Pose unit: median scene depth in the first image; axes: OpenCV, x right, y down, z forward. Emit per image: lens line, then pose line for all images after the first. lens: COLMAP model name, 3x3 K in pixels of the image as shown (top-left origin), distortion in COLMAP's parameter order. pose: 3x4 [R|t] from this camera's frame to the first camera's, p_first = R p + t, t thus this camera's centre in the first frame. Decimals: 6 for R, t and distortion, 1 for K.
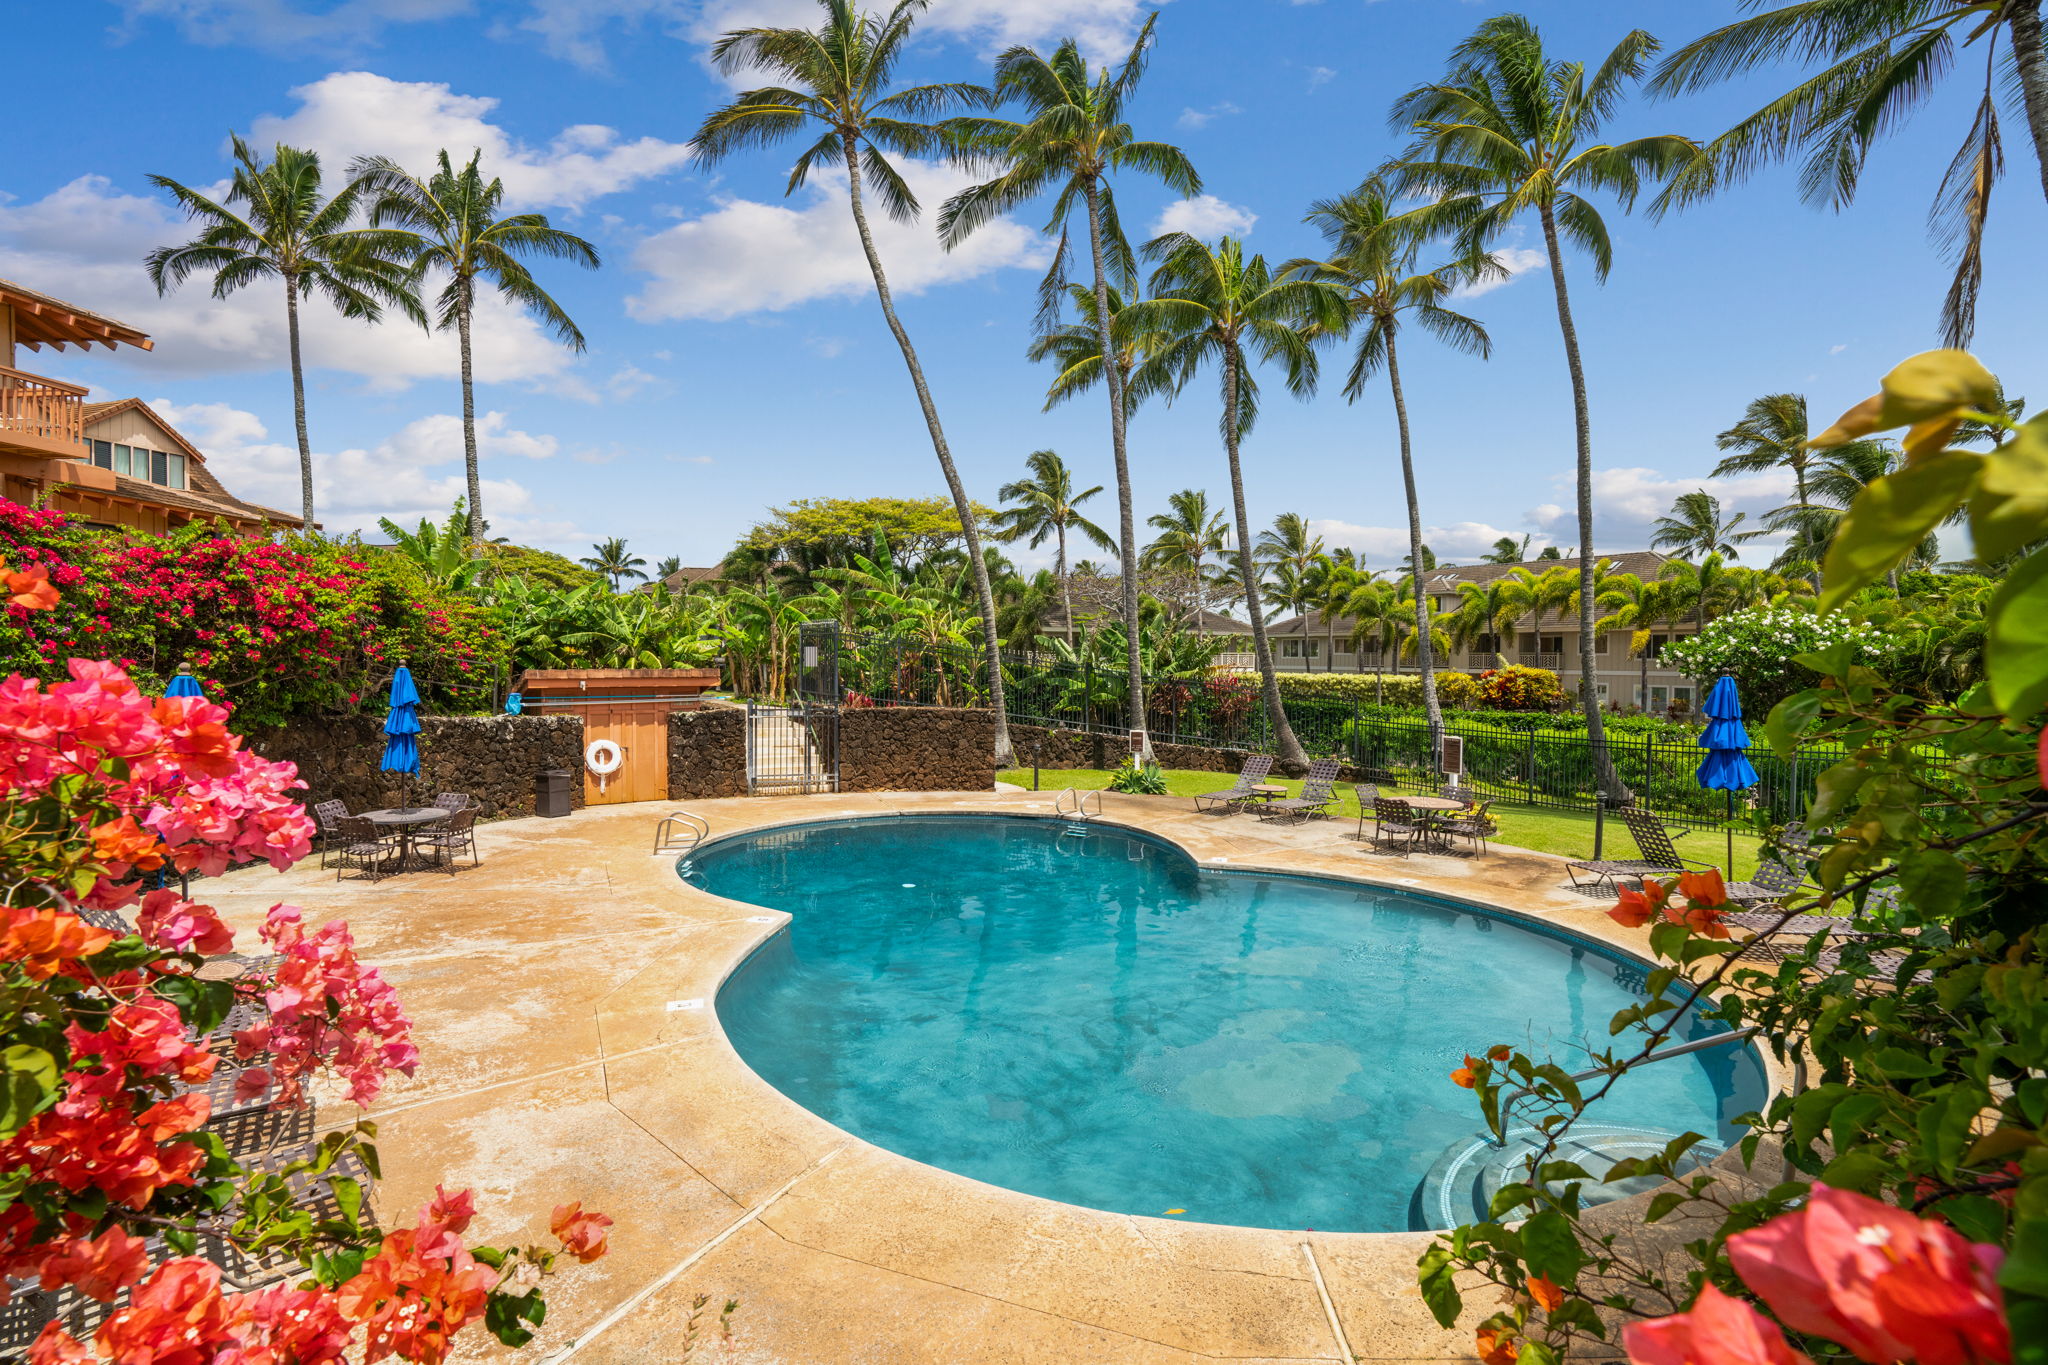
lens RADIAL K [[938.5, 0, 1015.0], [0, 938.5, 664.5], [0, 0, 1]] dist [-0.012229, 0.000843]
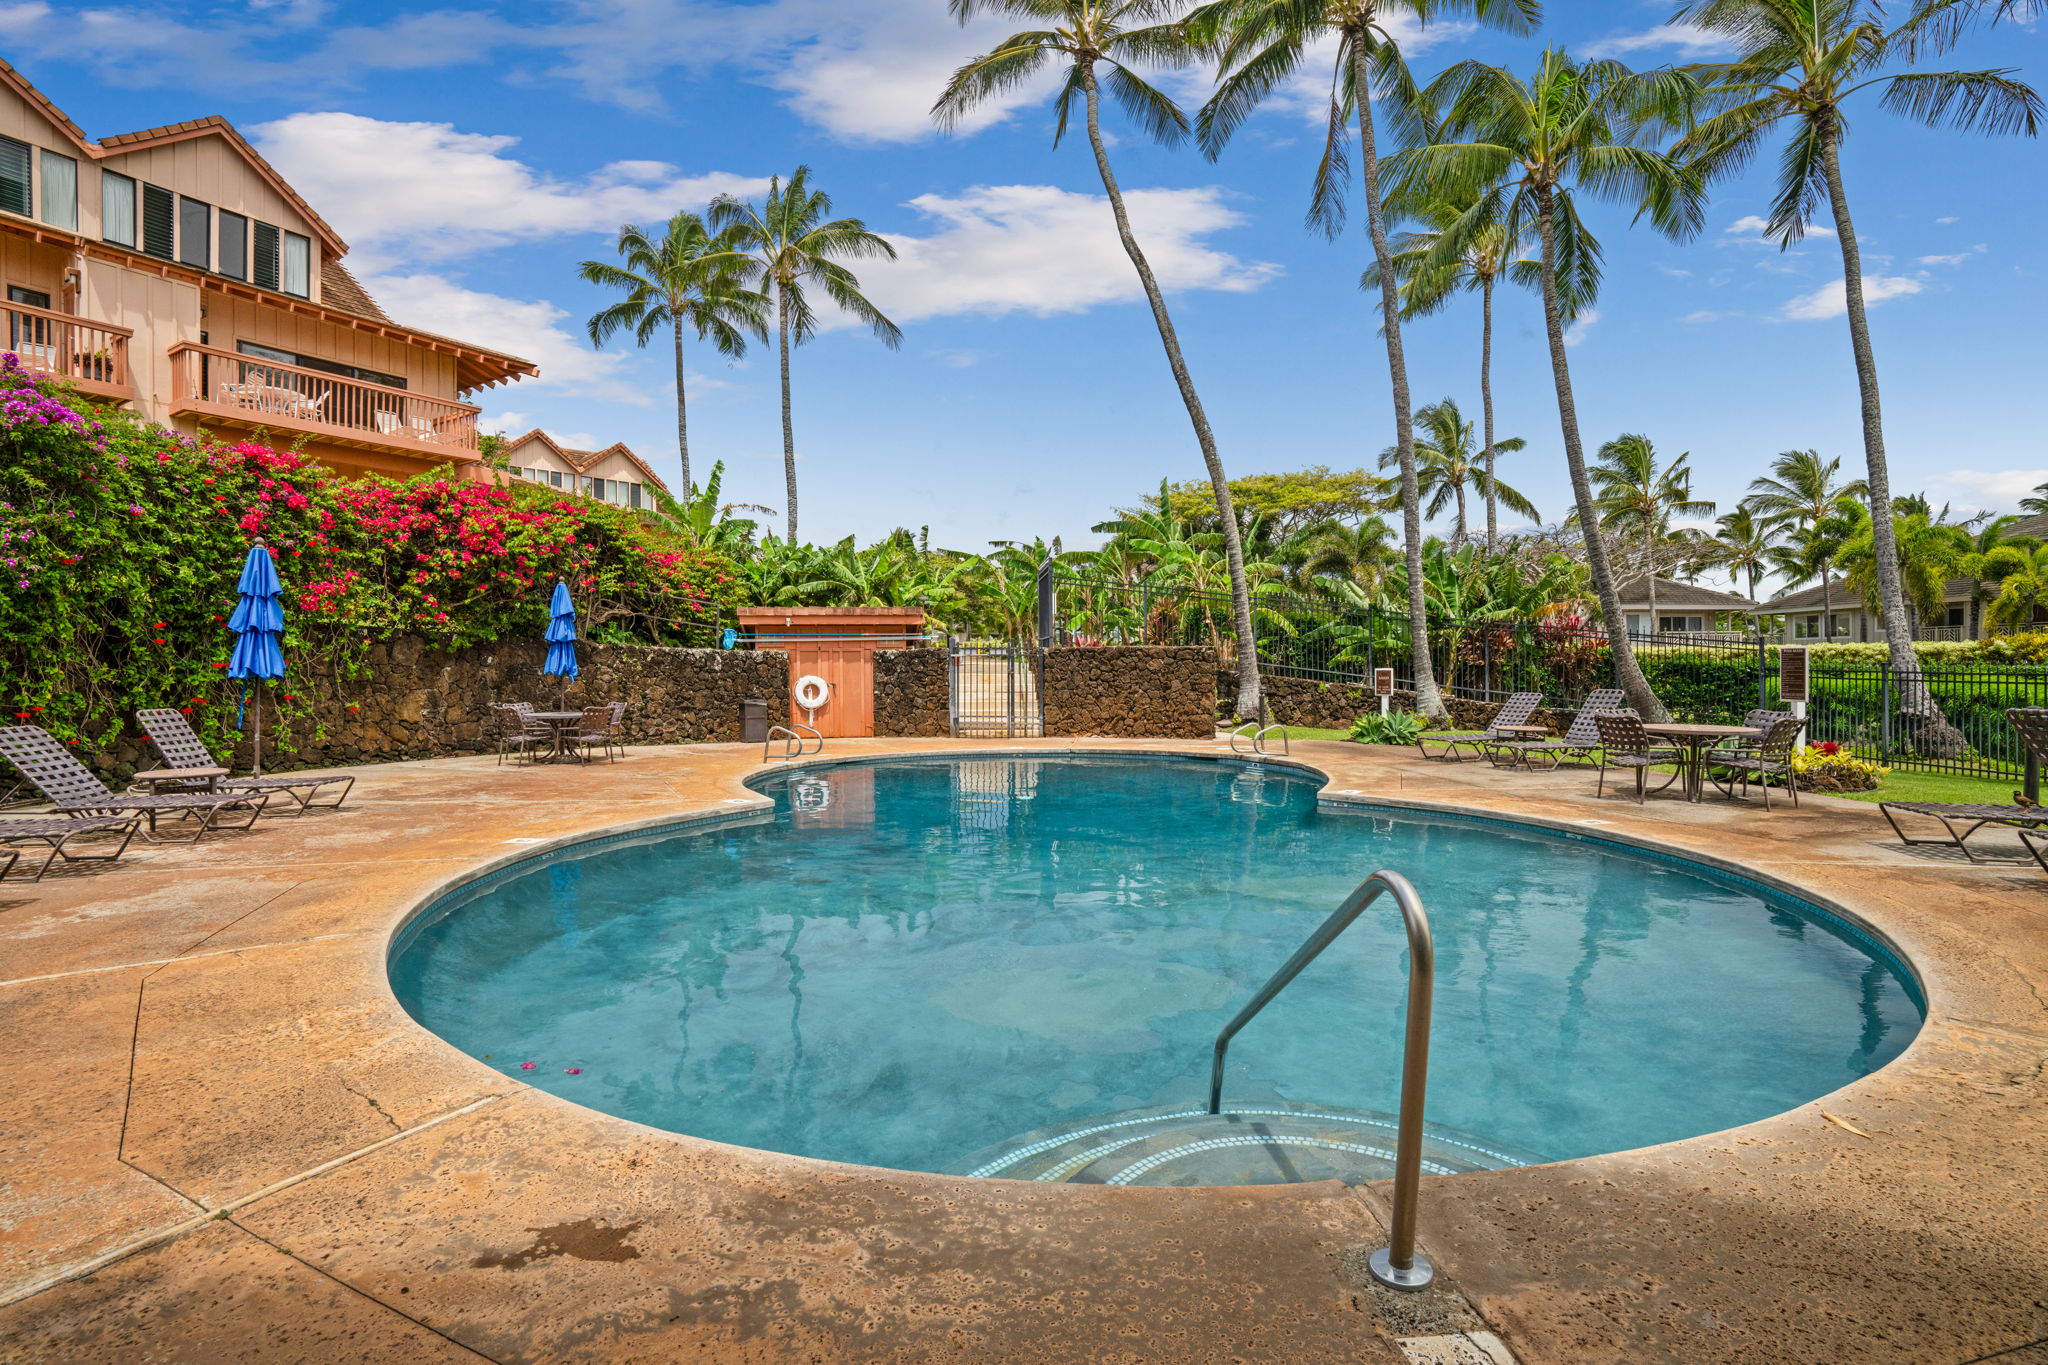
lens RADIAL K [[955.5, 0, 1026.3], [0, 955.5, 668.3], [0, 0, 1]] dist [-0.027577, 0.000747]
pose [[0.906988, -0.014201, -0.420917, 0.205430], [0.013495, 0.999898, -0.004656, 0.073328], [0.420940, -0.001457, 0.907087, 0.123954]]
